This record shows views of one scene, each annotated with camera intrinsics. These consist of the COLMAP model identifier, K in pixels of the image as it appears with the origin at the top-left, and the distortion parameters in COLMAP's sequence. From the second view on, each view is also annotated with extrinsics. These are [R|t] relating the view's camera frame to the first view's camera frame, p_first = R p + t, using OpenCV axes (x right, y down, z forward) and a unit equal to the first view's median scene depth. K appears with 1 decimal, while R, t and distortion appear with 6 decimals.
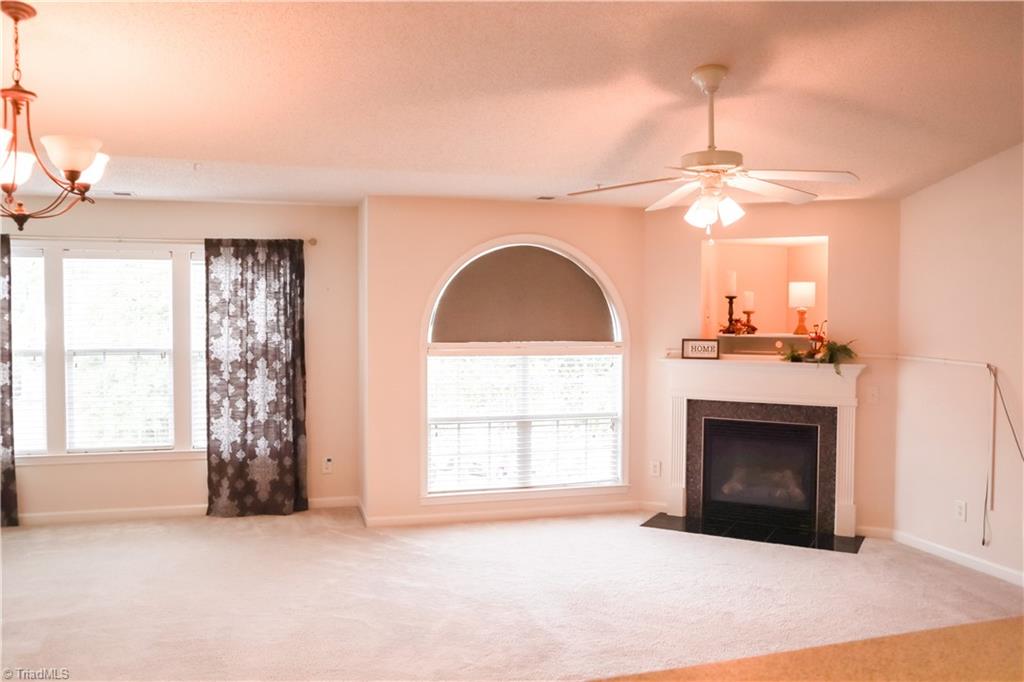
lens RADIAL K [[830.7, 0, 515.7], [0, 830.7, 344.4], [0, 0, 1]] dist [-0.090354, 0.086079]
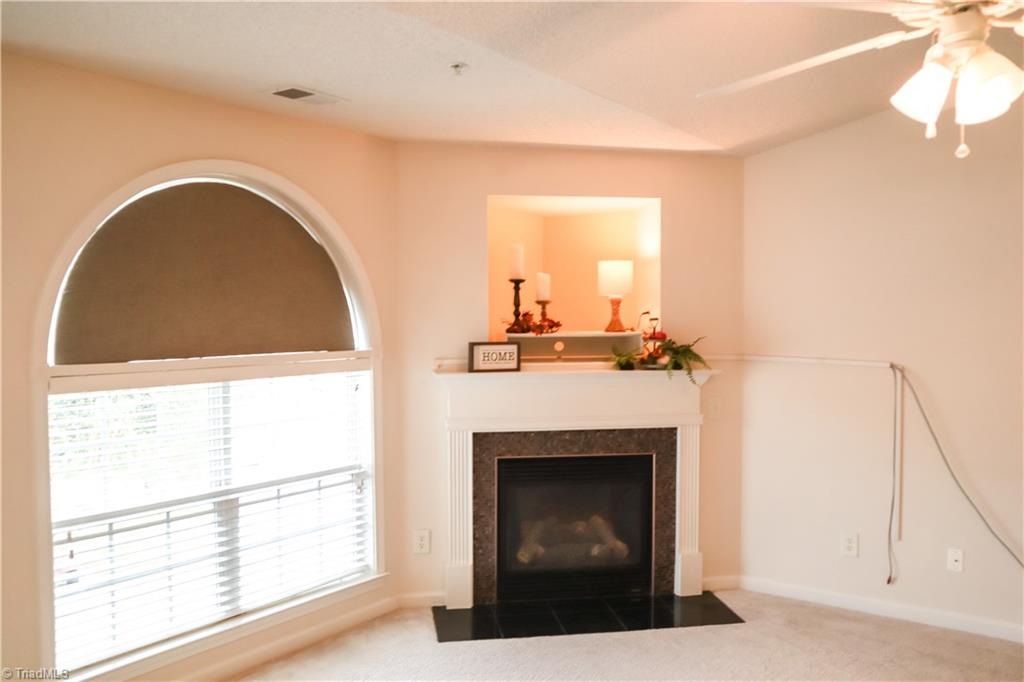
lens RADIAL K [[830.7, 0, 515.7], [0, 830.7, 344.4], [0, 0, 1]] dist [-0.090354, 0.086079]
pose [[0.795057, -0.030635, 0.605761, -0.170689], [0.030198, 0.999484, 0.010912, -0.011384], [-0.605783, 0.009617, 0.795572, 0.455463]]
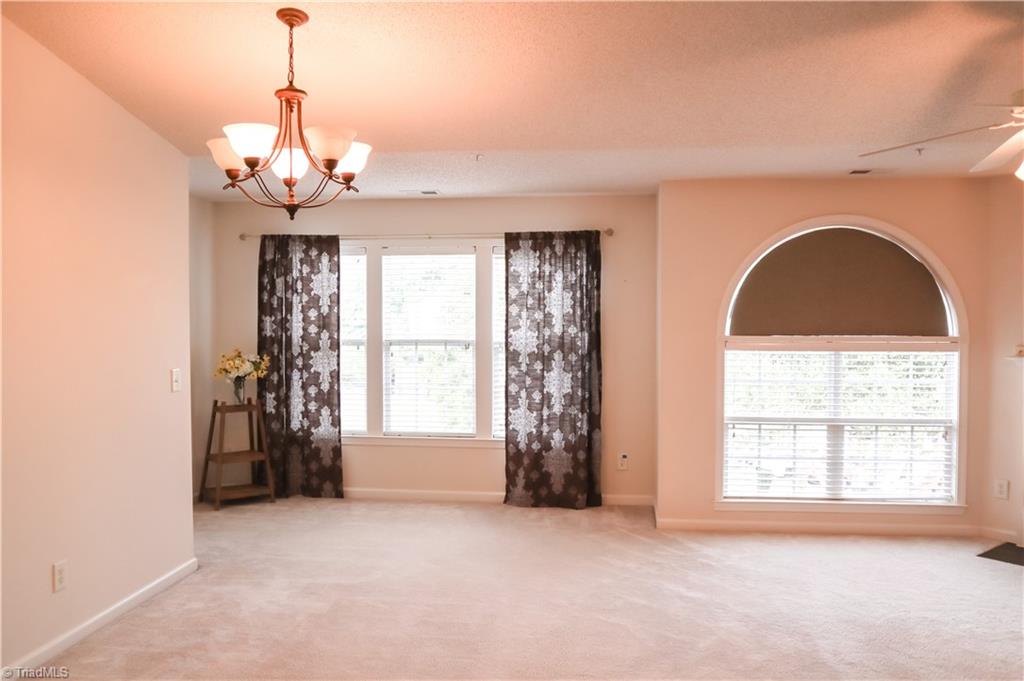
lens RADIAL K [[830.7, 0, 515.7], [0, 830.7, 343.9], [0, 0, 1]] dist [-0.090354, 0.086079]
pose [[0.917590, 0.009907, -0.397404, 0.045419], [-0.011007, 0.999939, -0.000488, 0.010042], [0.397375, 0.004822, 0.917644, 0.056377]]
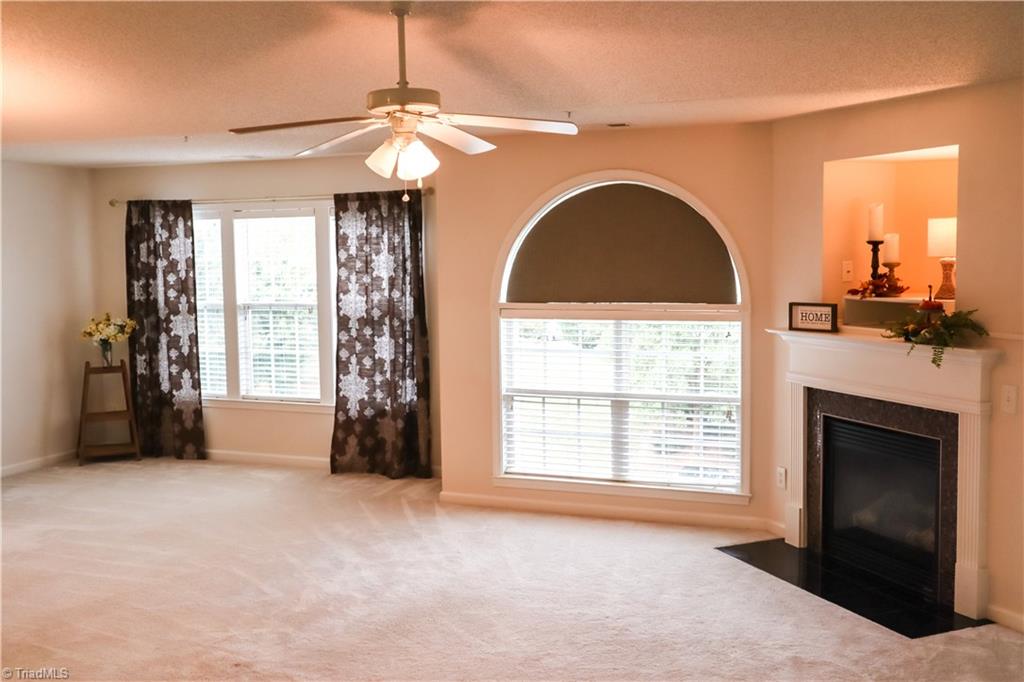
lens RADIAL K [[1057.9, 0, 512.0], [0, 1057.9, 341.0], [0, 0, 1]] dist [-0.024193, 0.016466]
pose [[0.777367, 0.039072, -0.627832, 0.593931], [-0.005658, 0.998463, 0.055133, -0.022656], [0.629021, -0.039306, 0.776394, 0.132905]]
